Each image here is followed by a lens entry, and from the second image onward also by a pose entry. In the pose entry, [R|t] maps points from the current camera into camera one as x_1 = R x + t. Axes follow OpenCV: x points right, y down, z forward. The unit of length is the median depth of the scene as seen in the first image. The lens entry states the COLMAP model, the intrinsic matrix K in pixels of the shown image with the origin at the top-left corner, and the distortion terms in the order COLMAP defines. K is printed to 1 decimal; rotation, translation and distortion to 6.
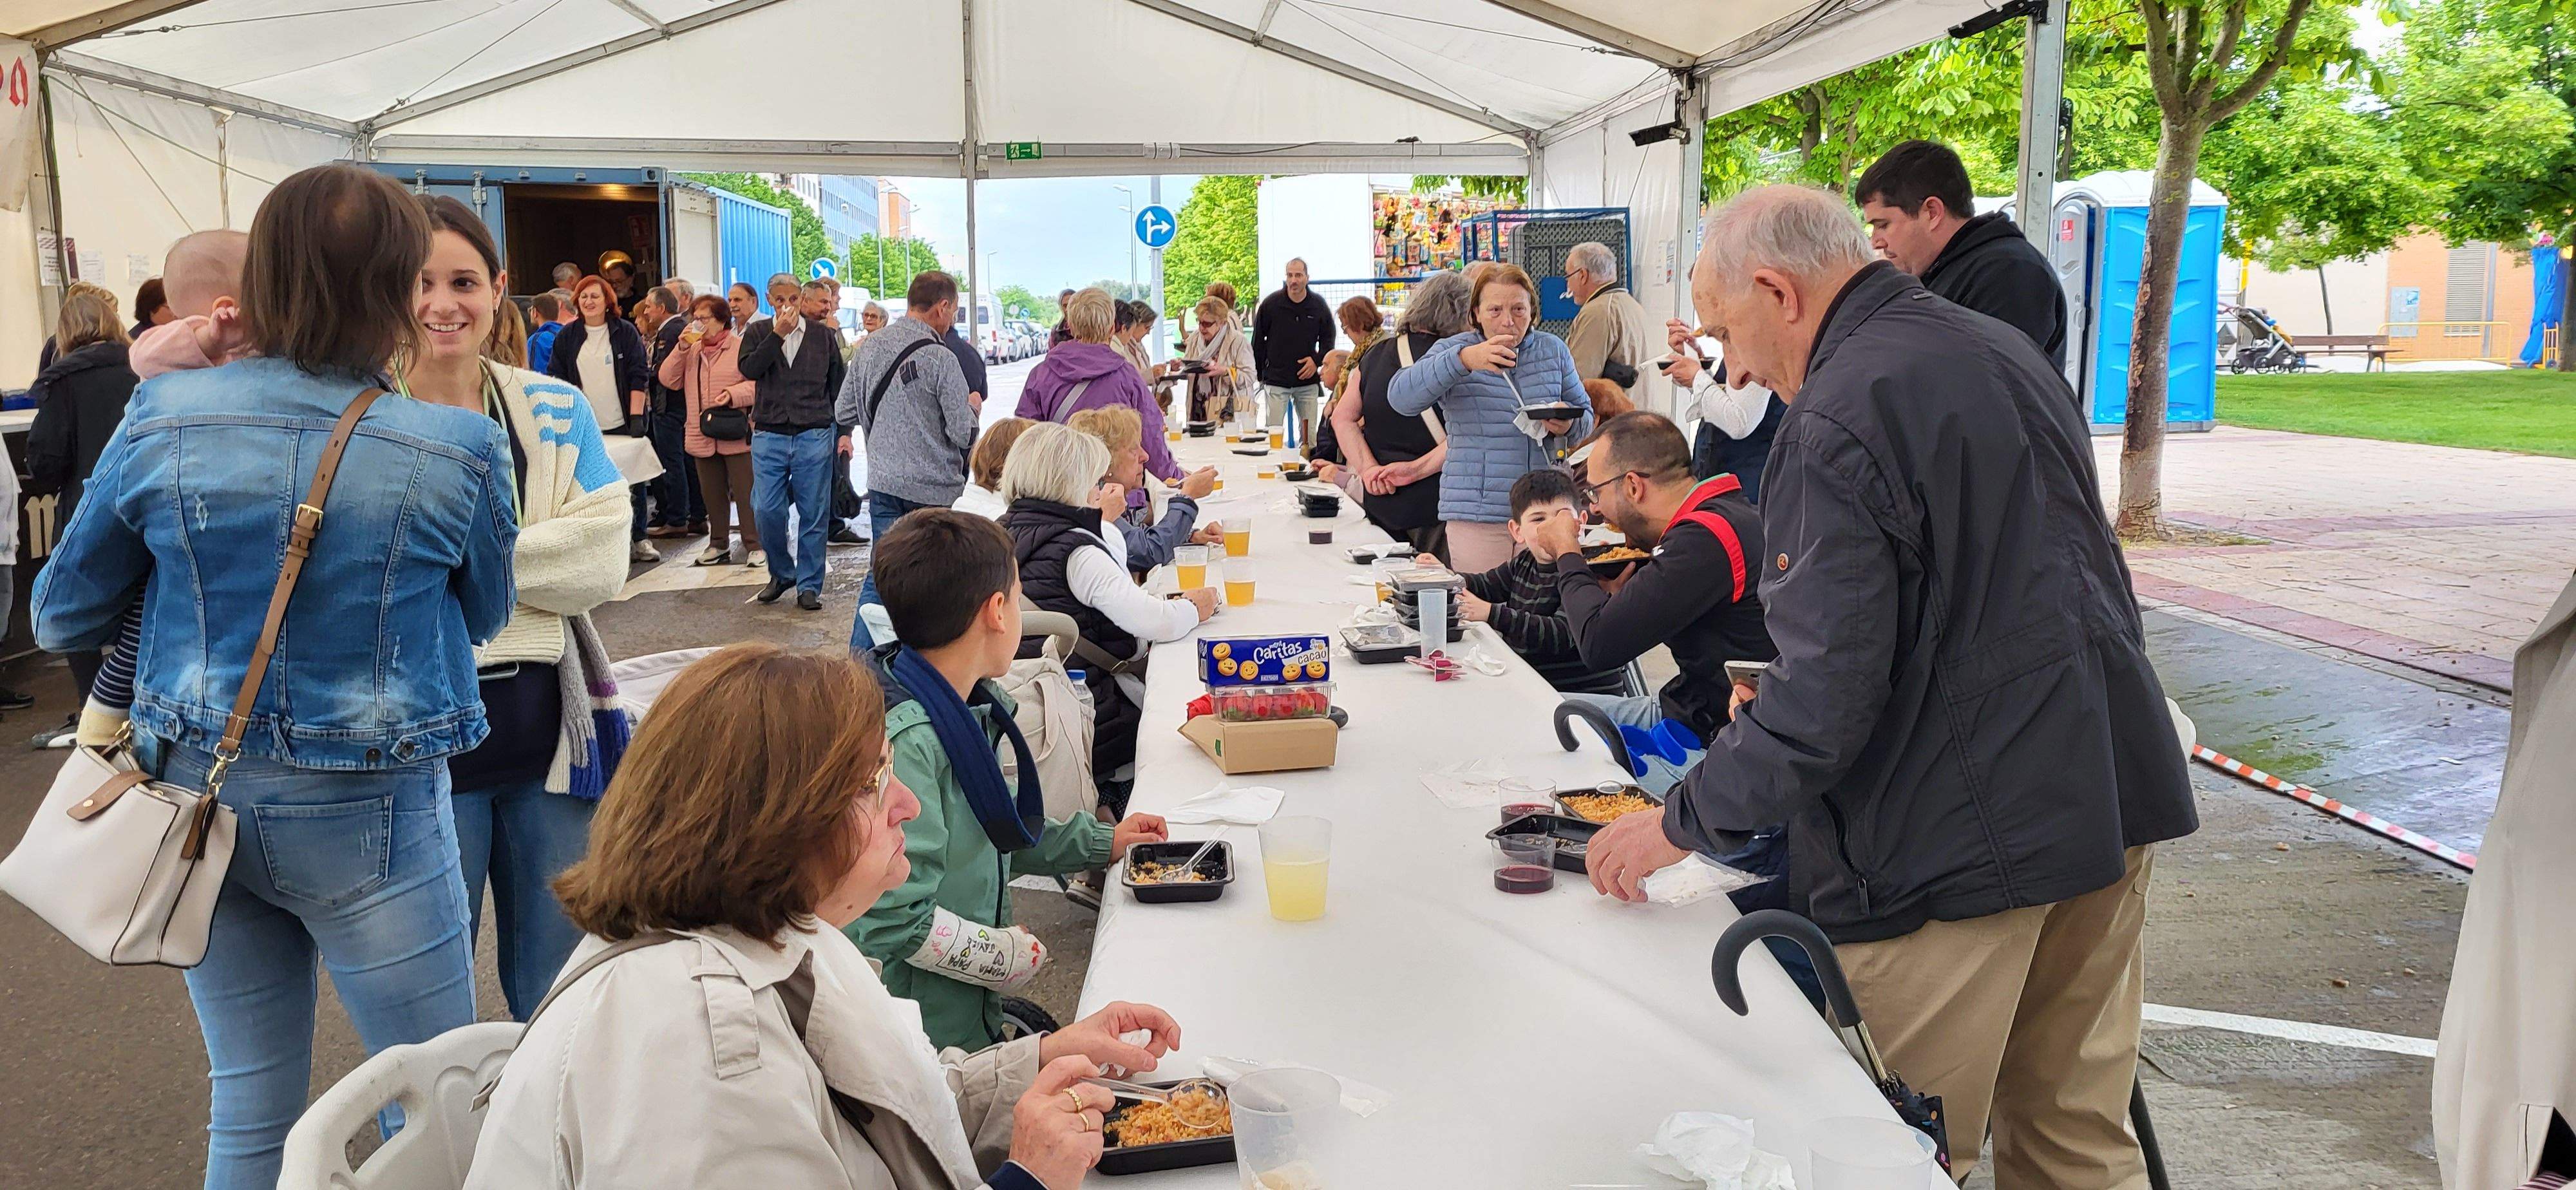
lens RADIAL K [[1919.1, 0, 1331.3], [0, 1919.1, 535.6], [0, 0, 1]] dist [0.023407, -0.007633]
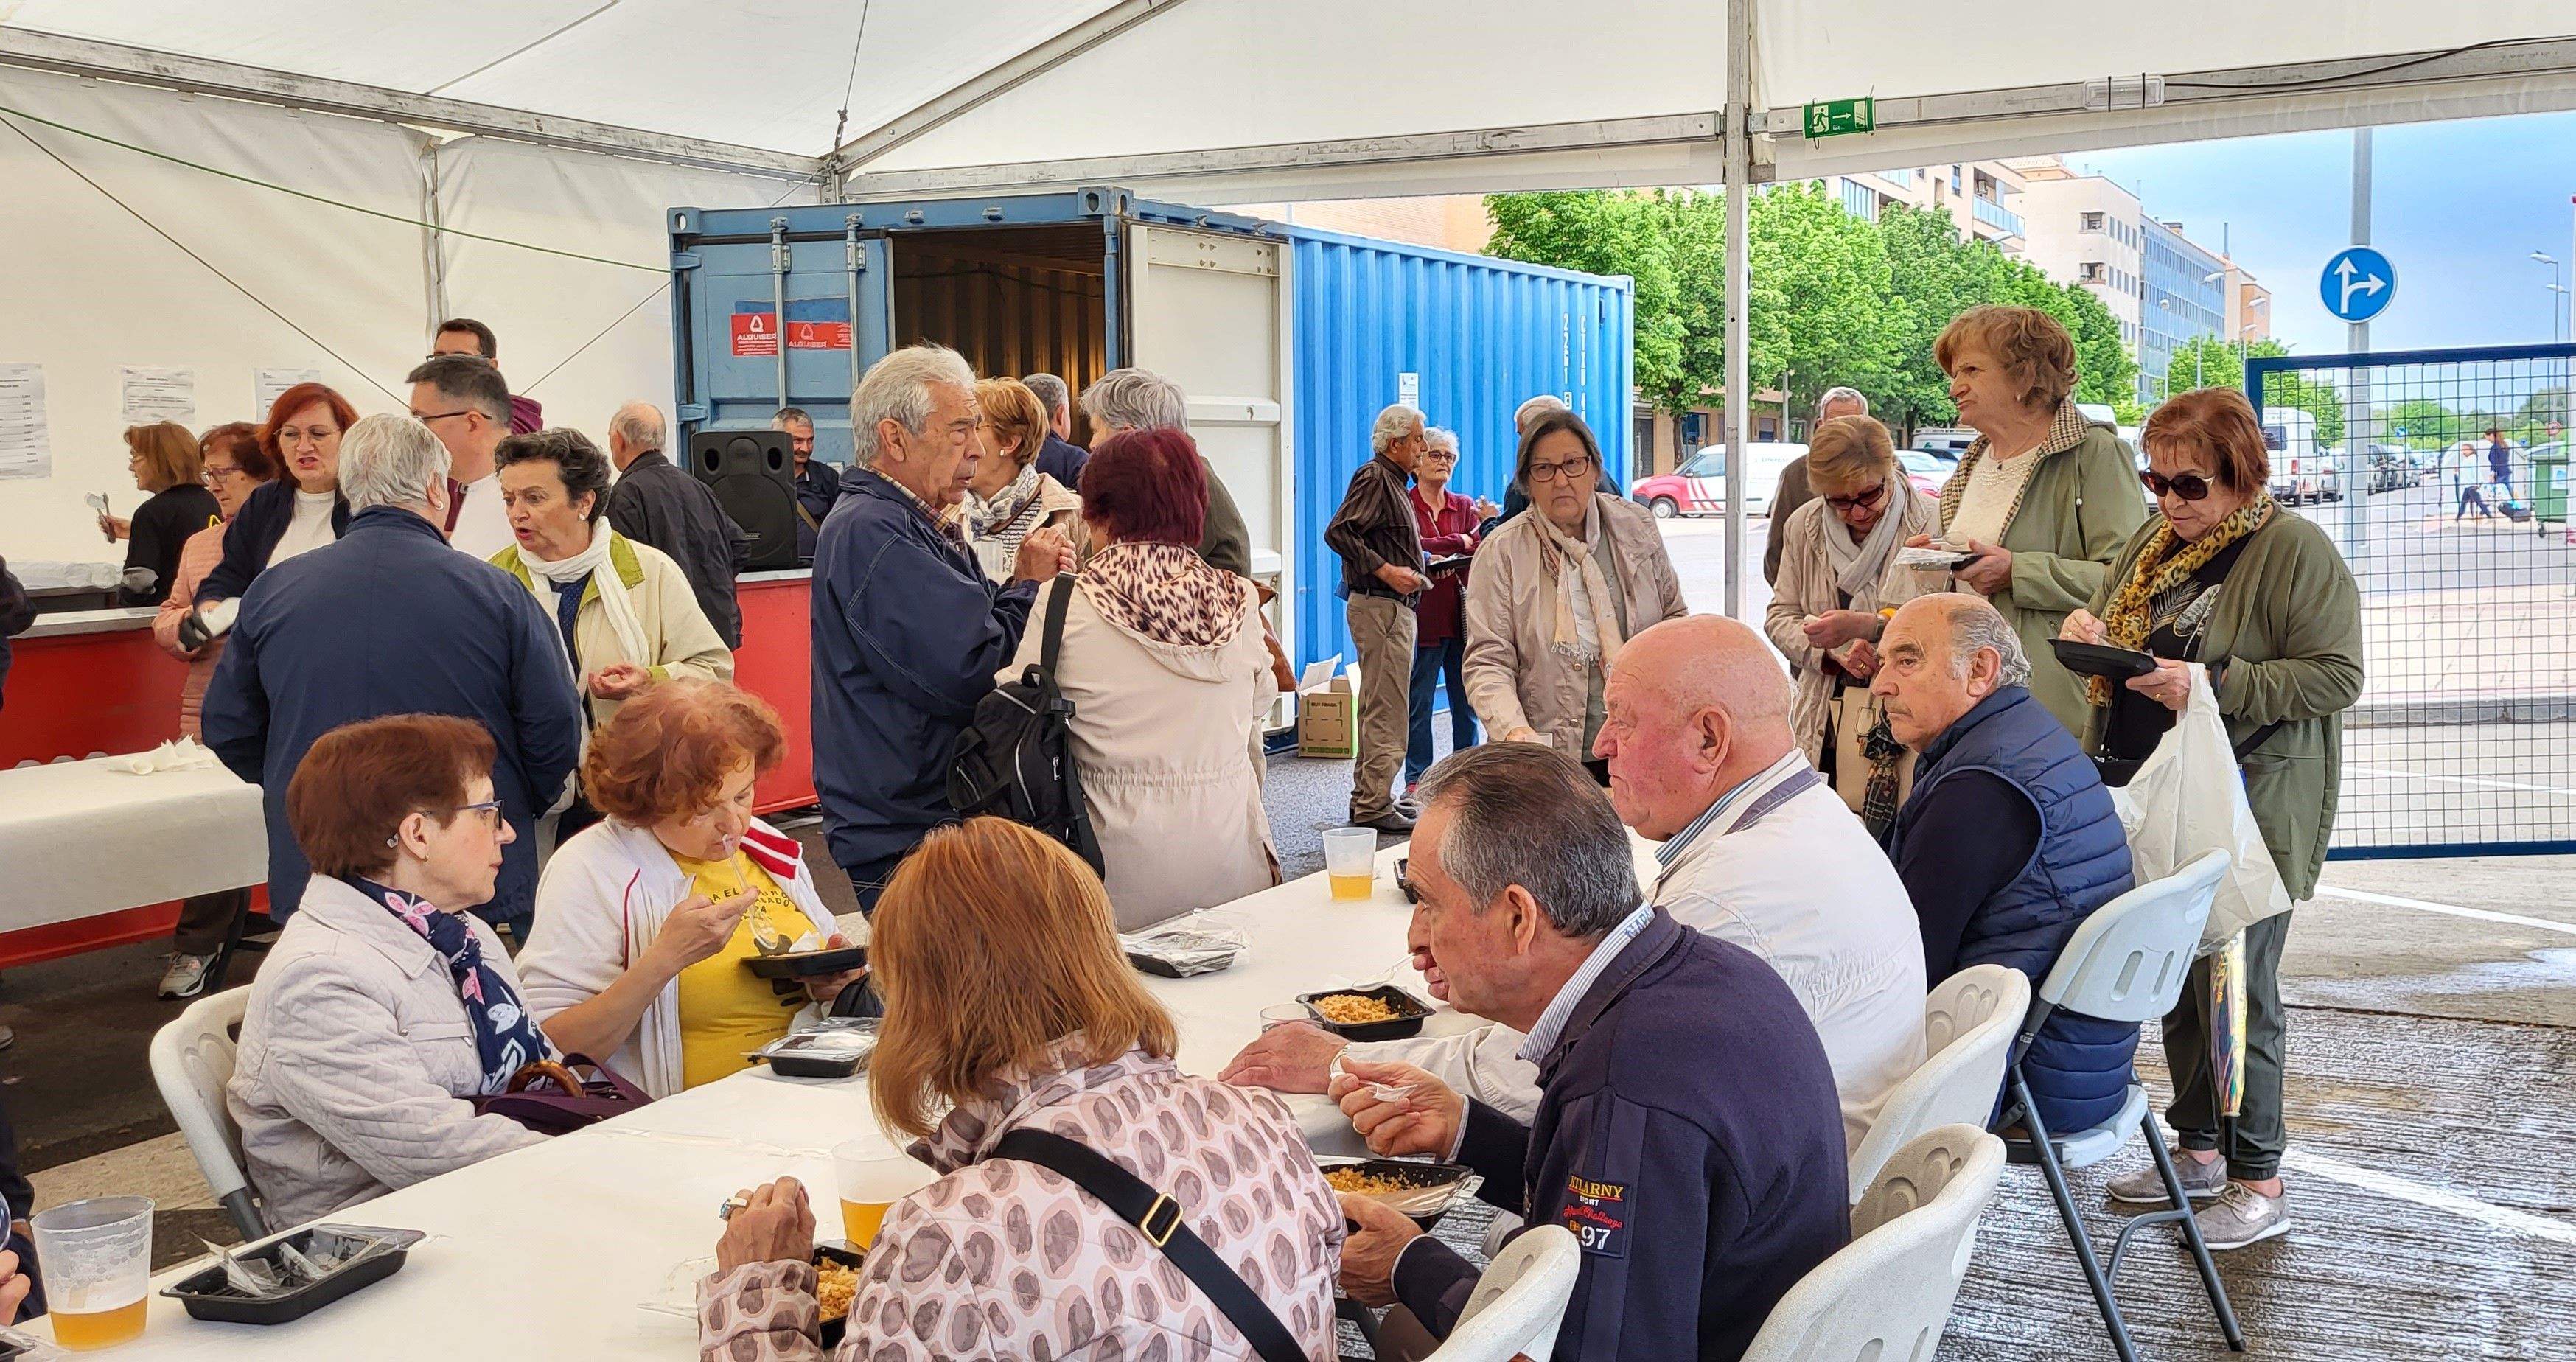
lens RADIAL K [[2298.5, 0, 1508.1], [0, 2298.5, 645.1], [0, 0, 1]] dist [0.034479, -0.012767]
pose [[0.859329, 0.033946, -0.510295, 0.073285], [-0.046351, 0.998858, -0.011608, -0.054719], [0.509318, 0.033628, 0.859921, 0.454807]]
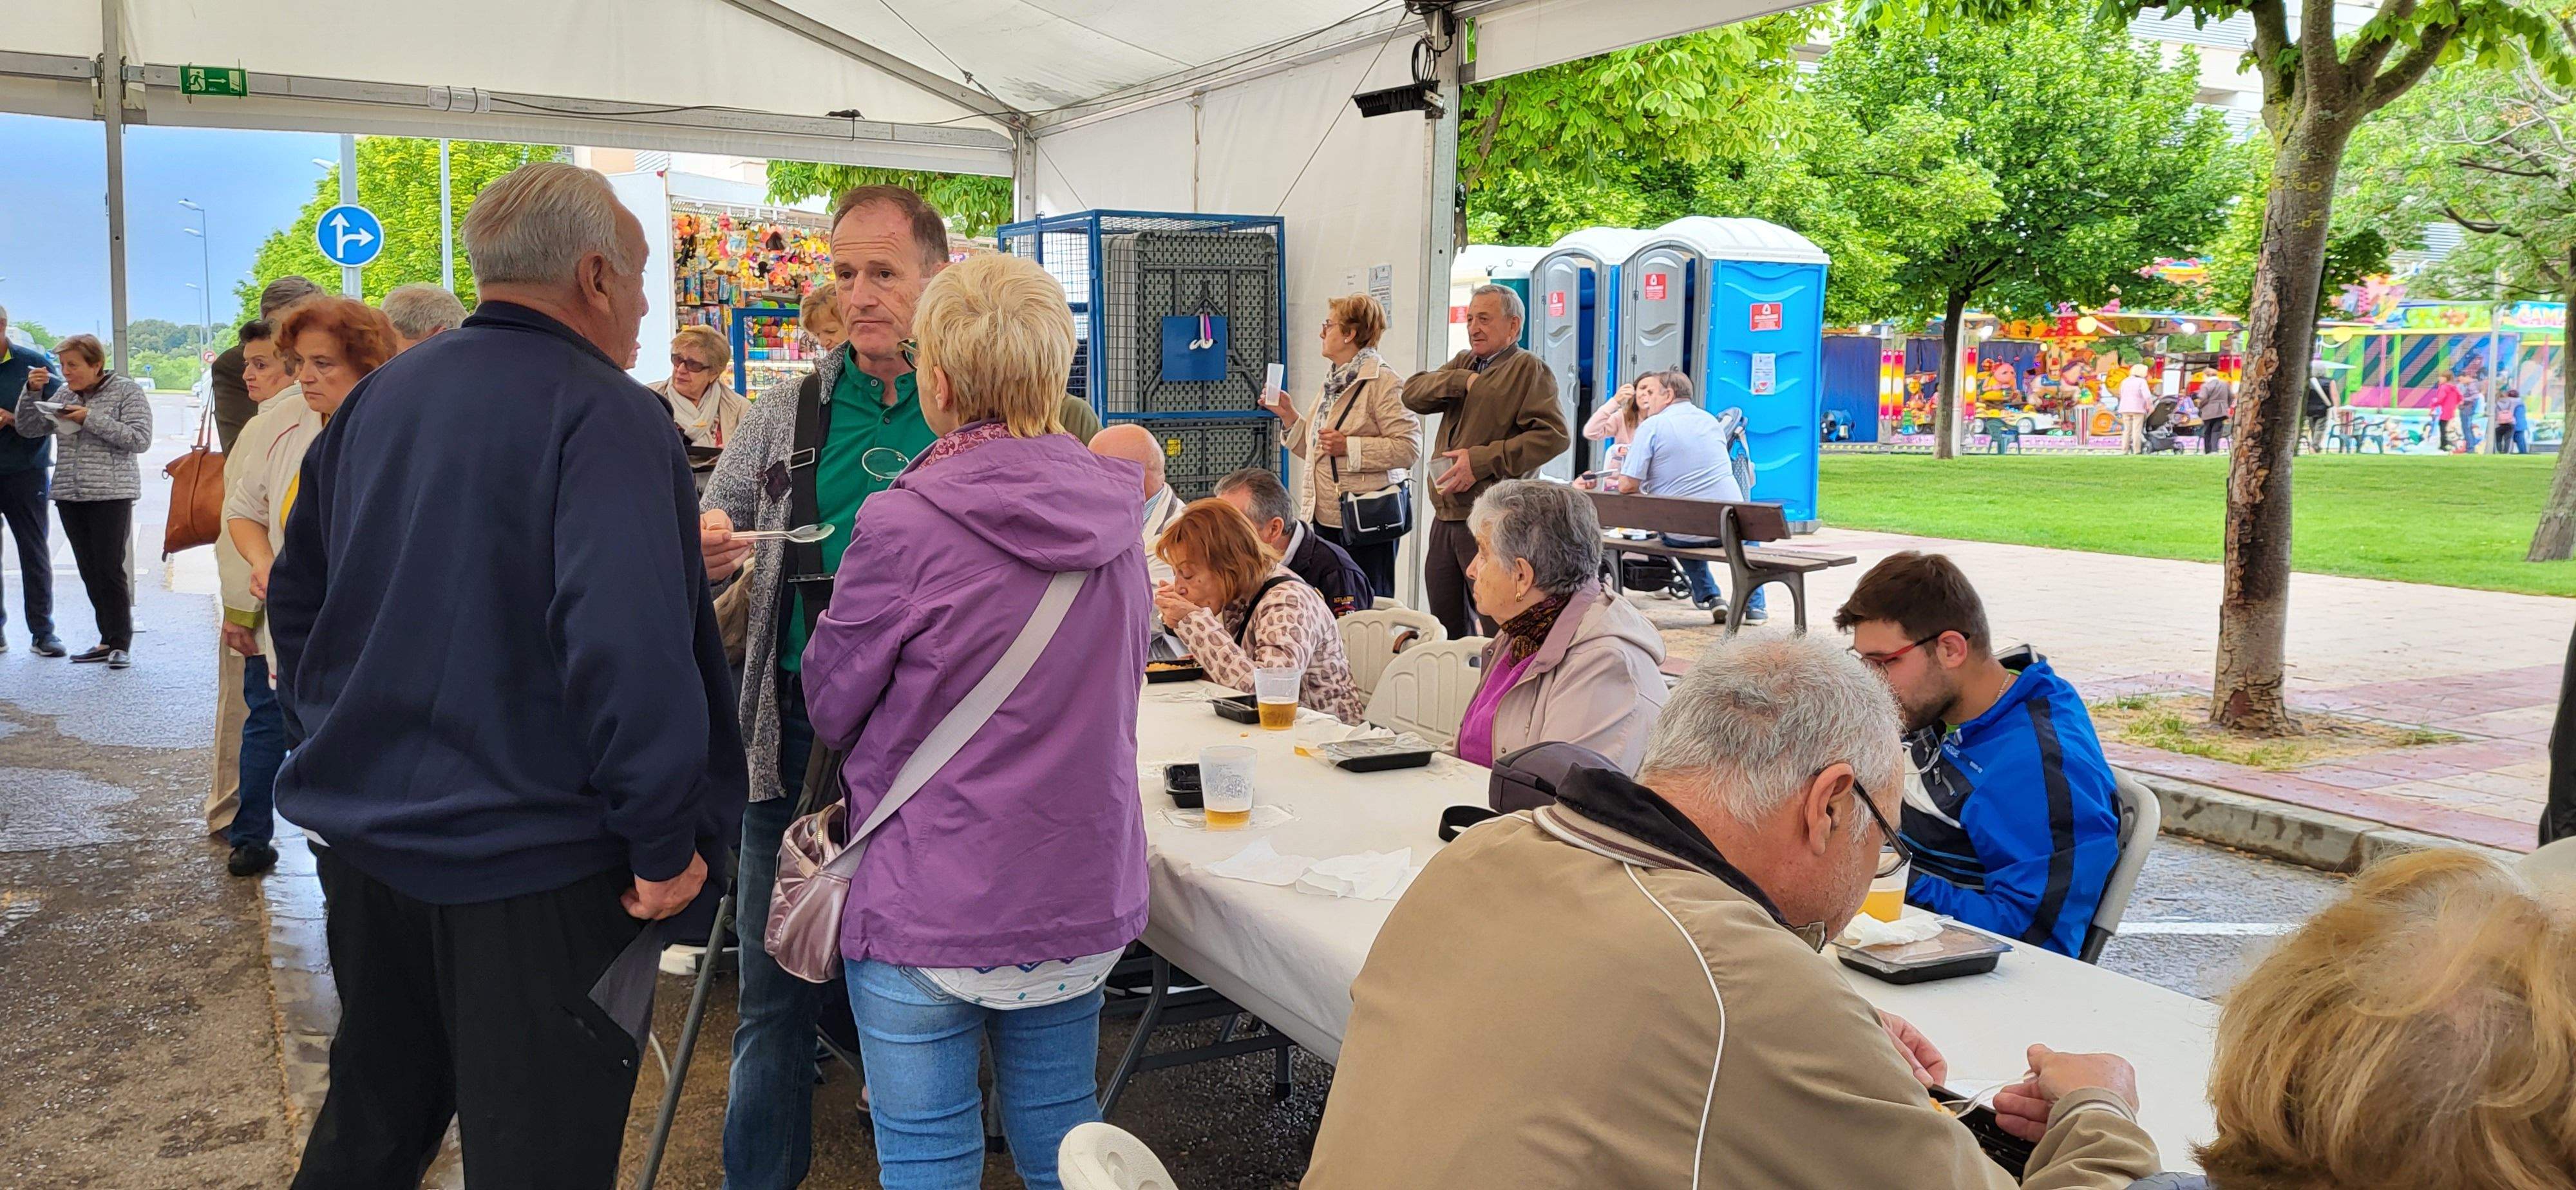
lens RADIAL K [[2020.8, 0, 1287.2], [0, 2020.8, 576.5], [0, 0, 1]] dist [0.033240, -0.033098]
pose [[0.924362, -0.014440, 0.381242, -0.094568], [0.020766, 0.999706, -0.012483, -0.029893], [-0.380950, 0.019455, 0.924391, 0.284115]]
